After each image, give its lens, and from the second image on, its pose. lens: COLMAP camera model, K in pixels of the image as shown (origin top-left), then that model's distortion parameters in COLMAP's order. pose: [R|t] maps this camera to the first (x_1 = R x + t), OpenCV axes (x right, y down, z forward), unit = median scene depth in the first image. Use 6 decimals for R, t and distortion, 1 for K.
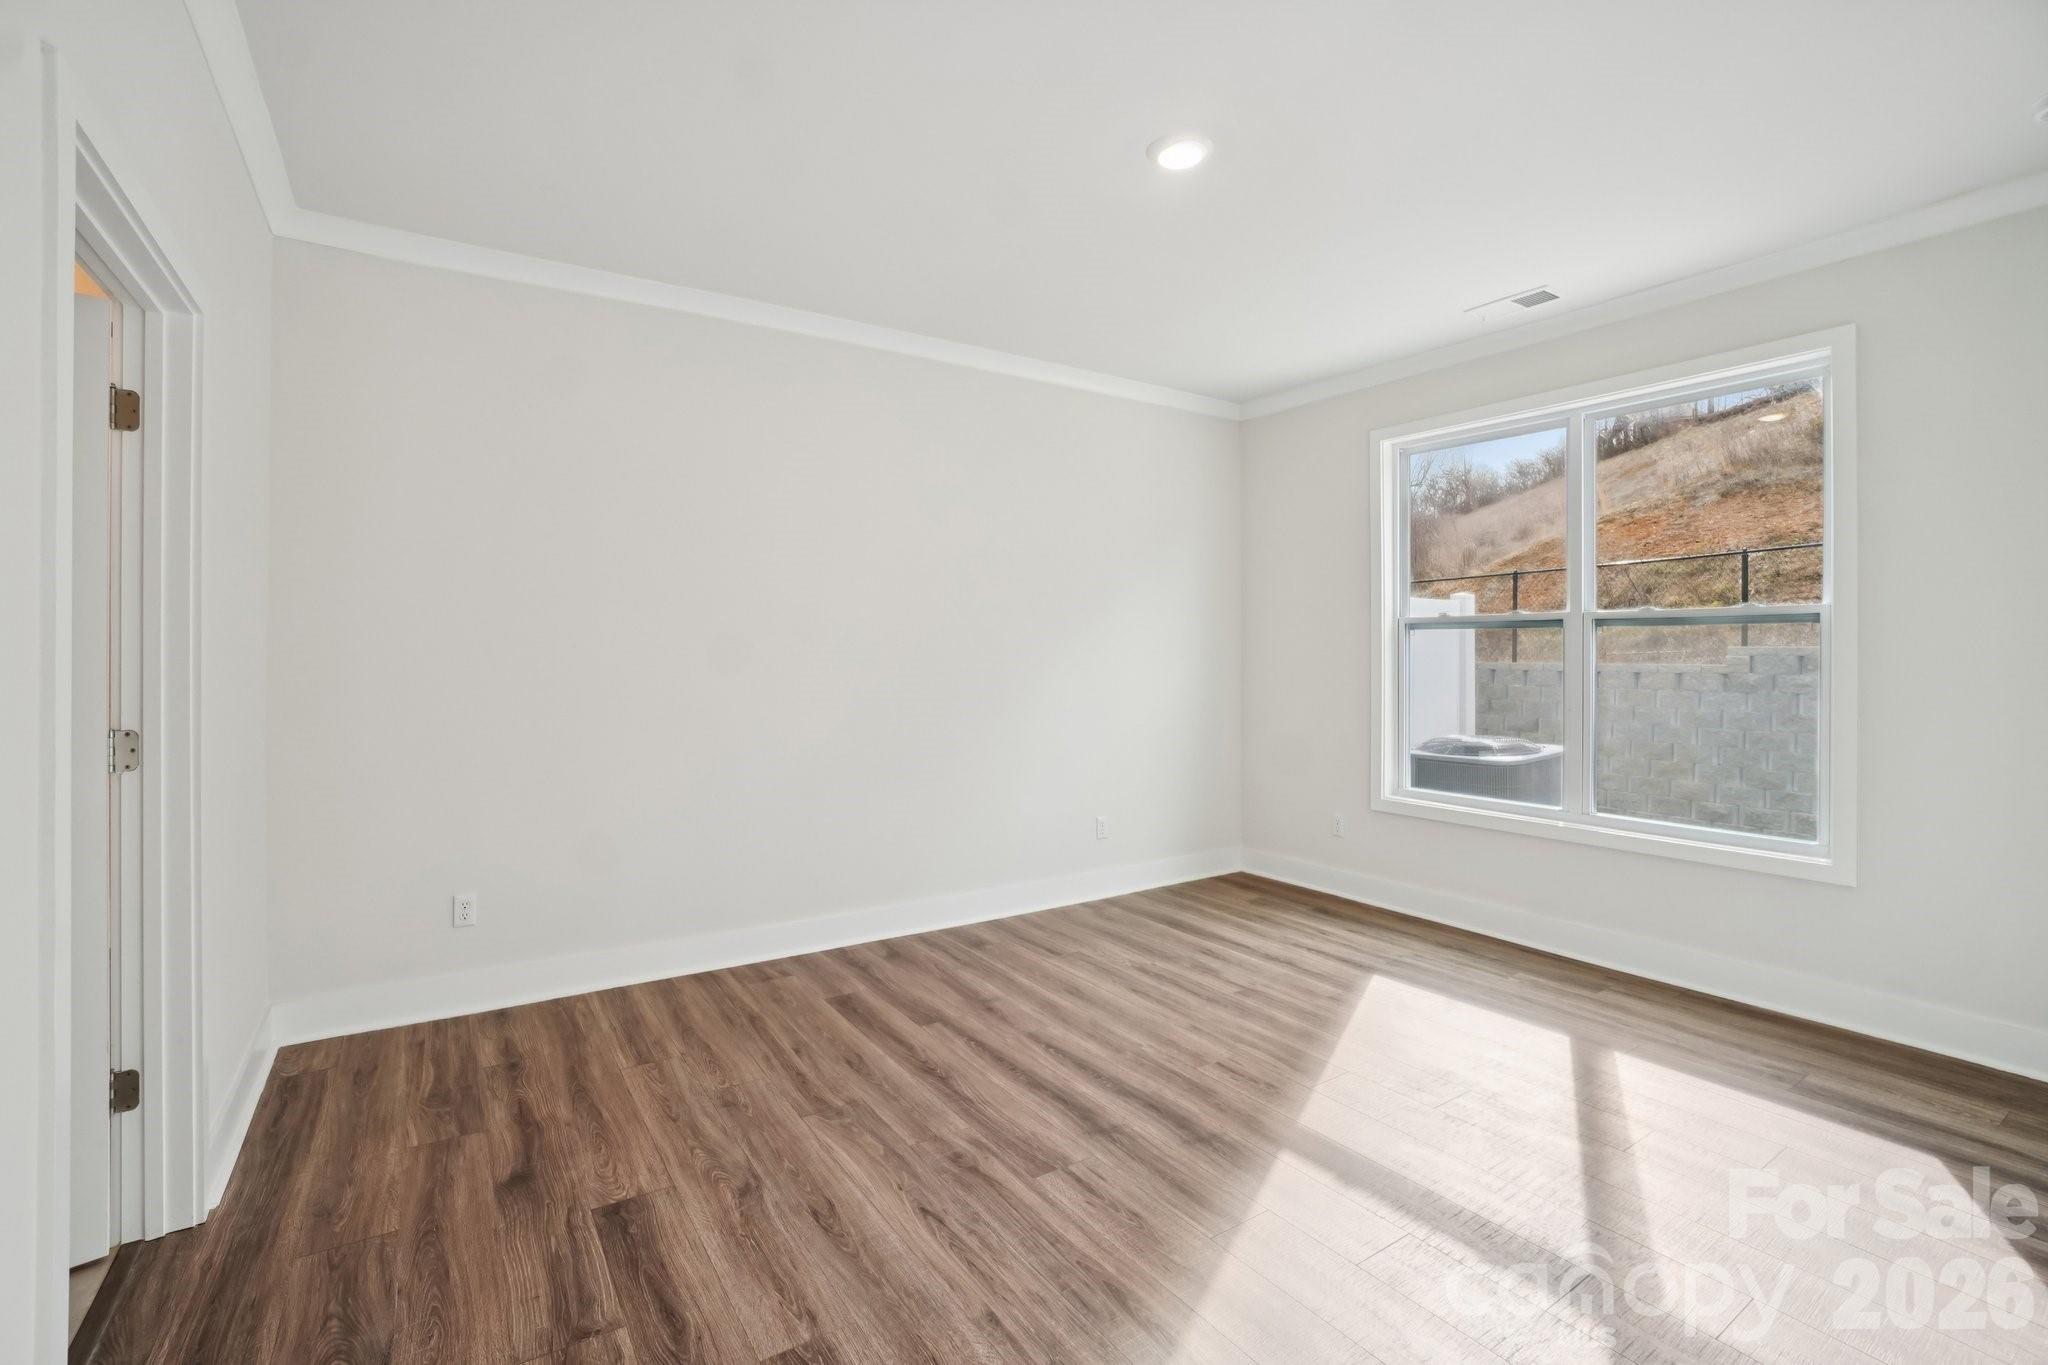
lens RADIAL K [[905.2, 0, 985.4], [0, 905.2, 637.3], [0, 0, 1]] dist [-0.052843, 0.015817]
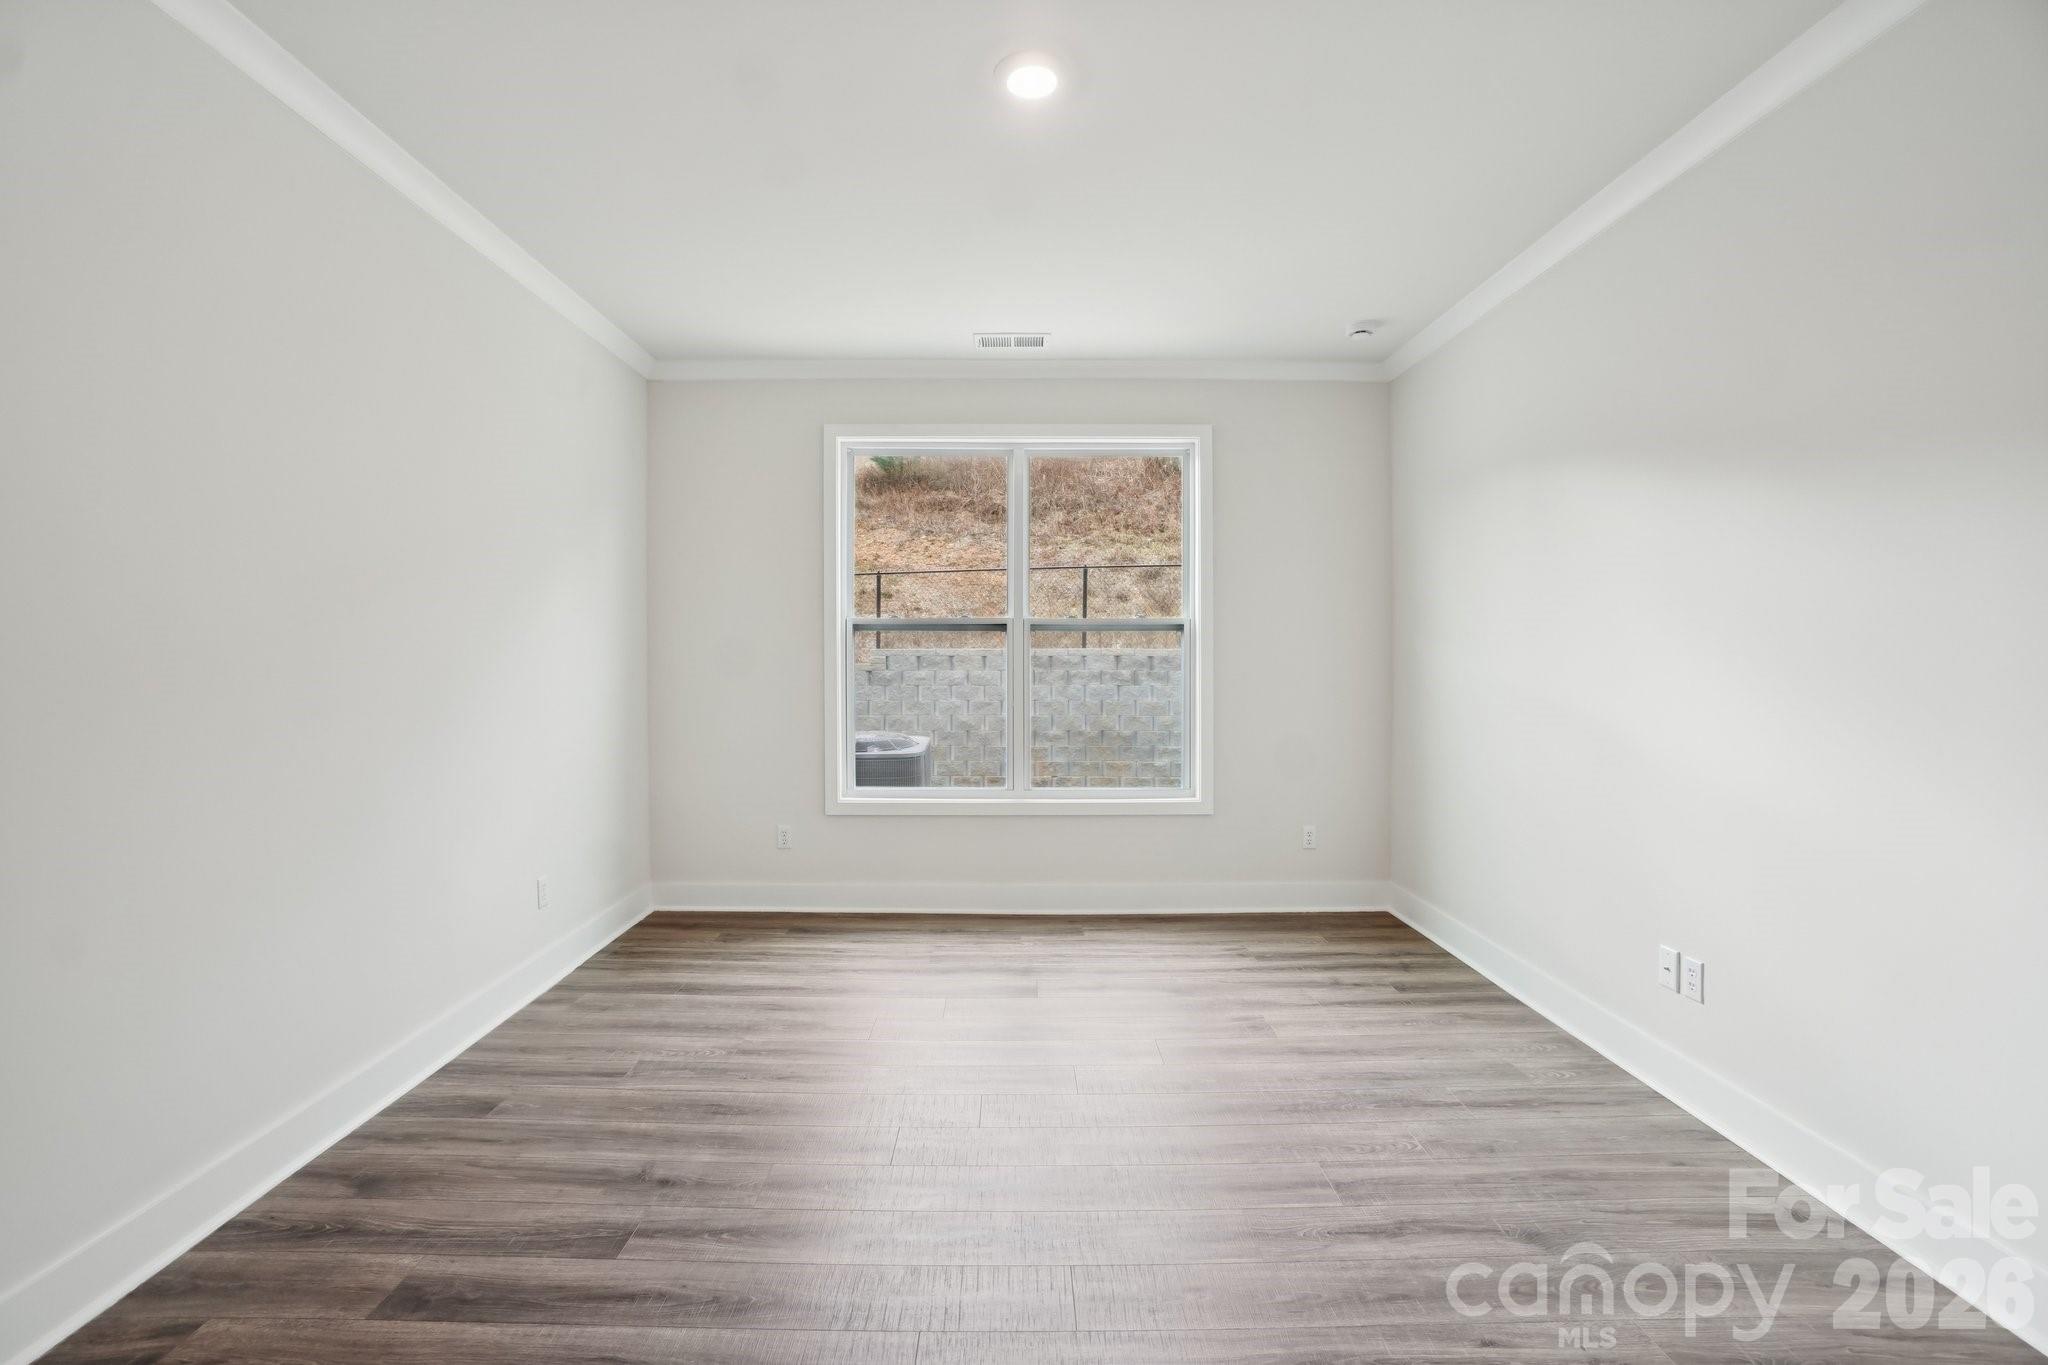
lens RADIAL K [[905.2, 0, 1059.1], [0, 905.2, 646.5], [0, 0, 1]] dist [-0.052843, 0.015817]
pose [[0.536748, 0.007223, 0.843712, -0.325305], [-0.011844, 0.999929, -0.001026, 0.010058], [-0.843659, -0.009442, 0.536796, 0.331609]]
